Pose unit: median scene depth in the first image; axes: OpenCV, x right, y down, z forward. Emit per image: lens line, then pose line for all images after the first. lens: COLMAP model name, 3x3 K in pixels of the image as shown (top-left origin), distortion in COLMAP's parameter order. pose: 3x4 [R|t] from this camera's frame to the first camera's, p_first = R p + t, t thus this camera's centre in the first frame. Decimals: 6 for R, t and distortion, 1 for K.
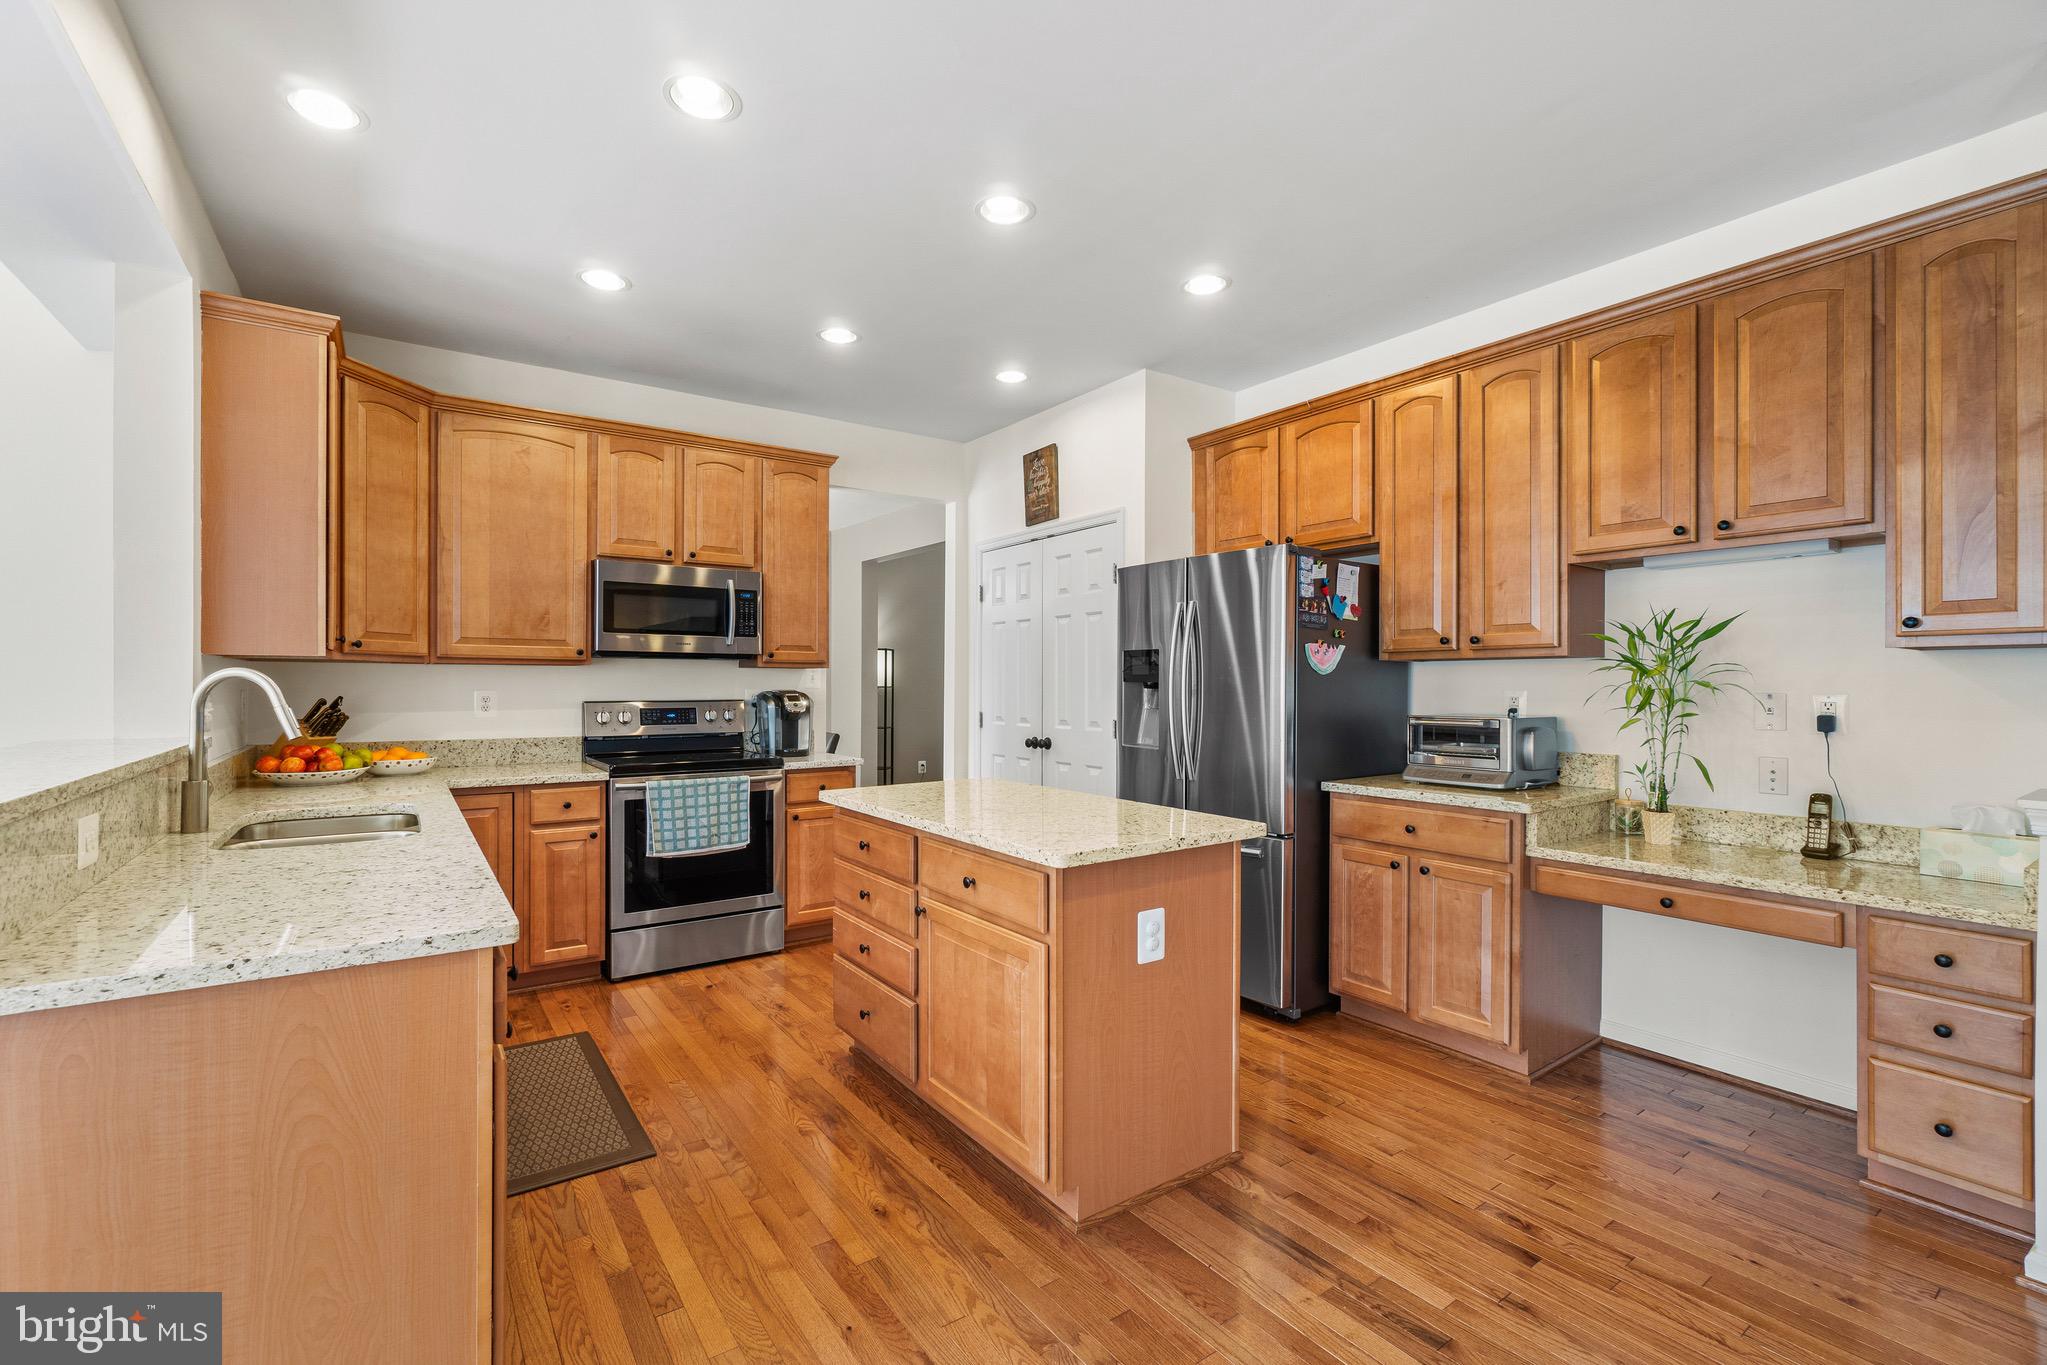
lens RADIAL K [[892.3, 0, 1031.6], [0, 892.3, 684.1], [0, 0, 1]] dist [-0.001425, 0.000999]
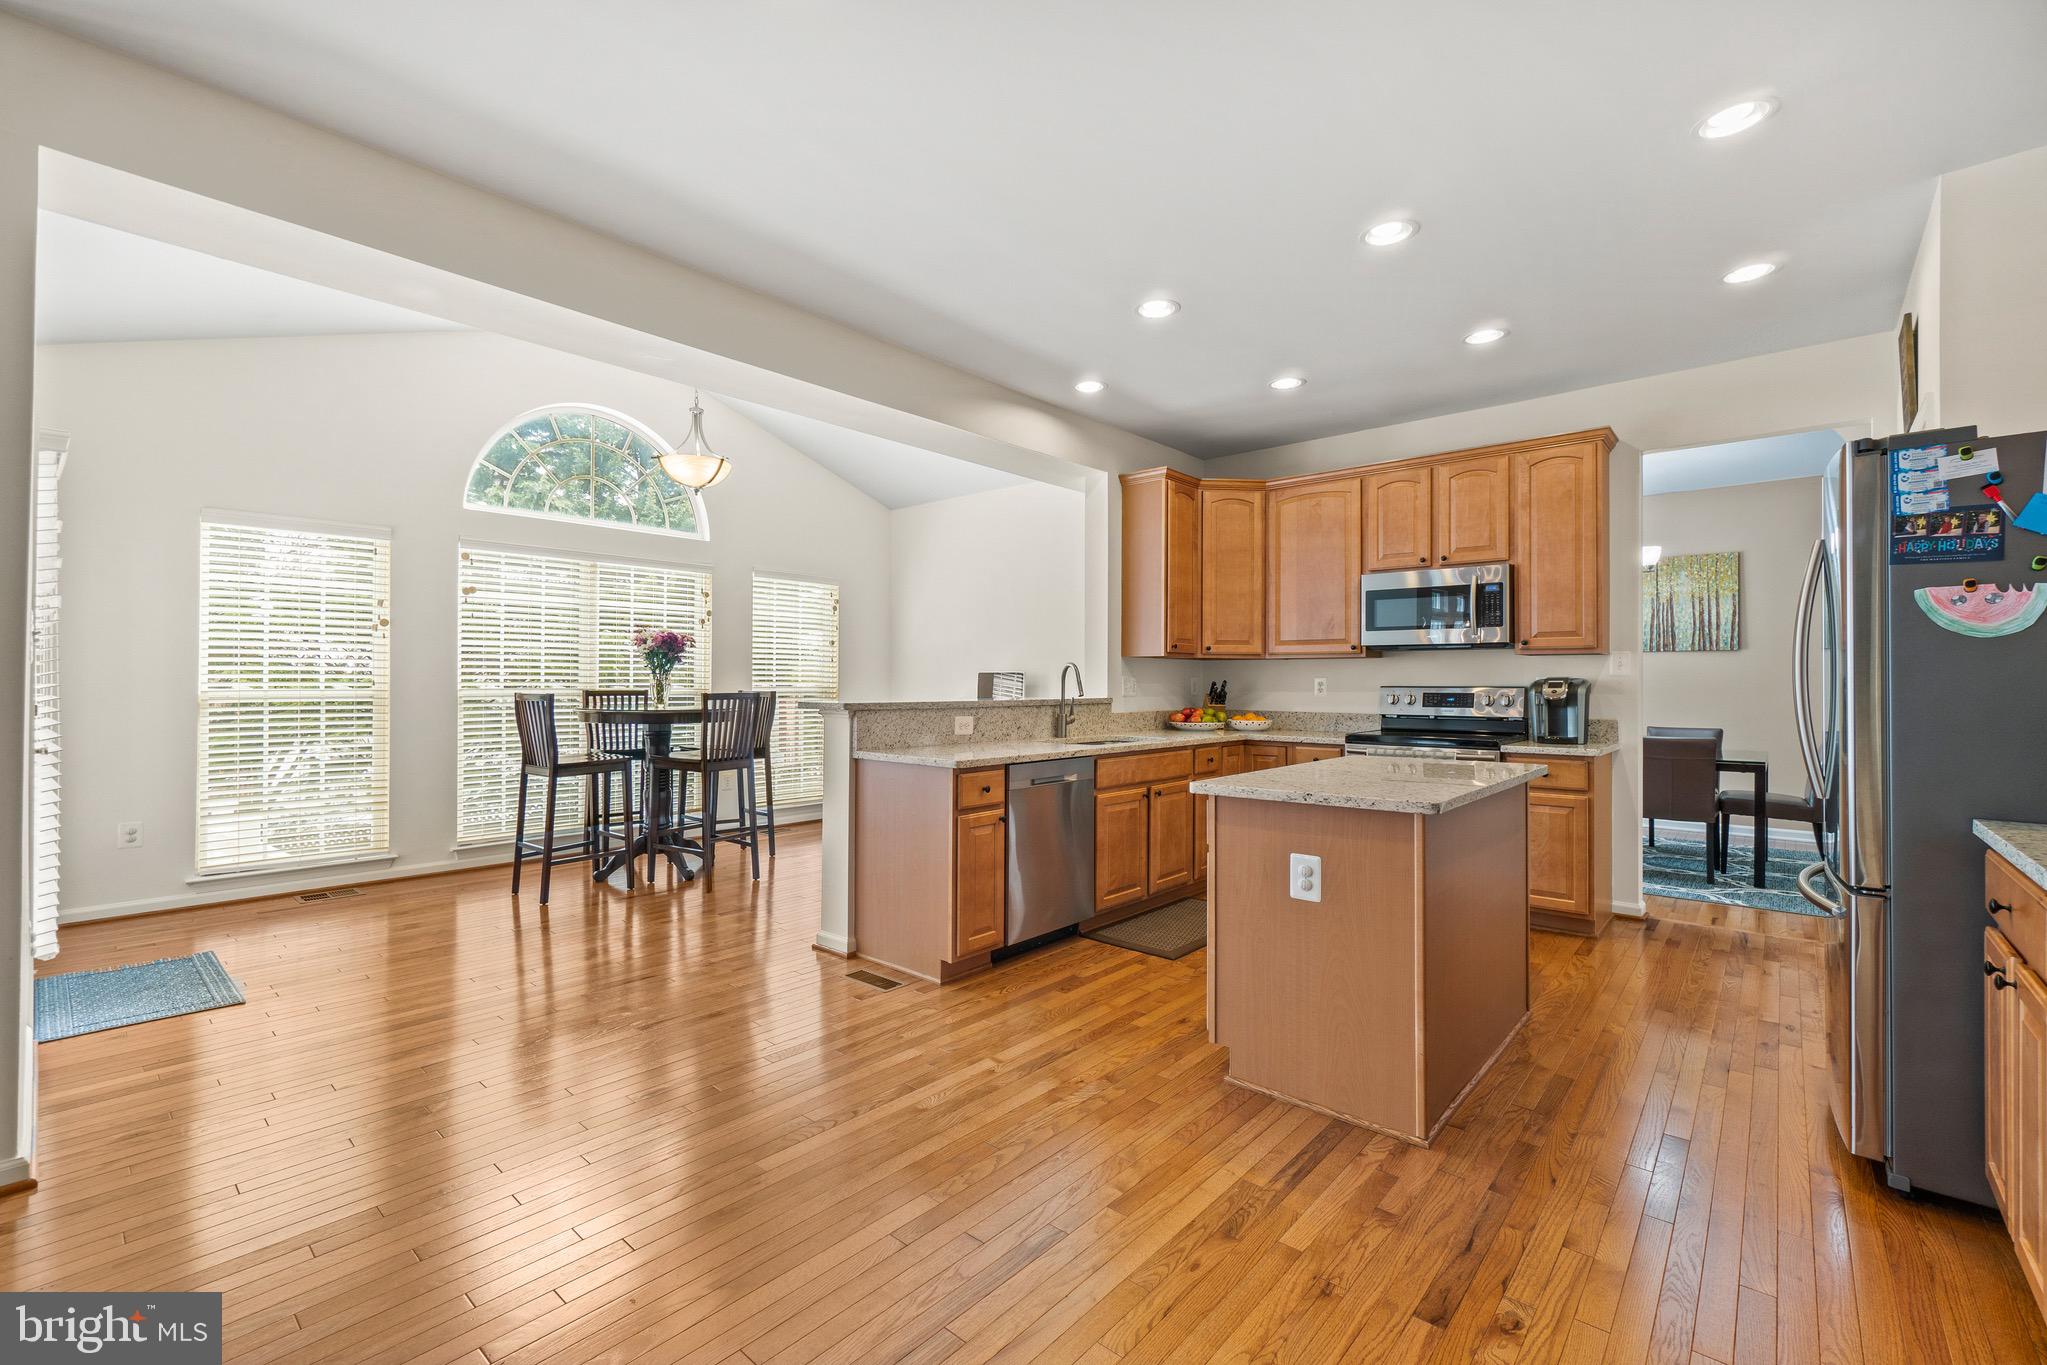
lens RADIAL K [[892.3, 0, 979.7], [0, 892.3, 675.2], [0, 0, 1]] dist [-0.001425, 0.000999]
pose [[0.202971, -0.008538, -0.979148, 0.653322], [-0.003762, 0.999948, -0.009499, 0.019083], [0.979178, 0.005611, 0.202928, 0.197719]]
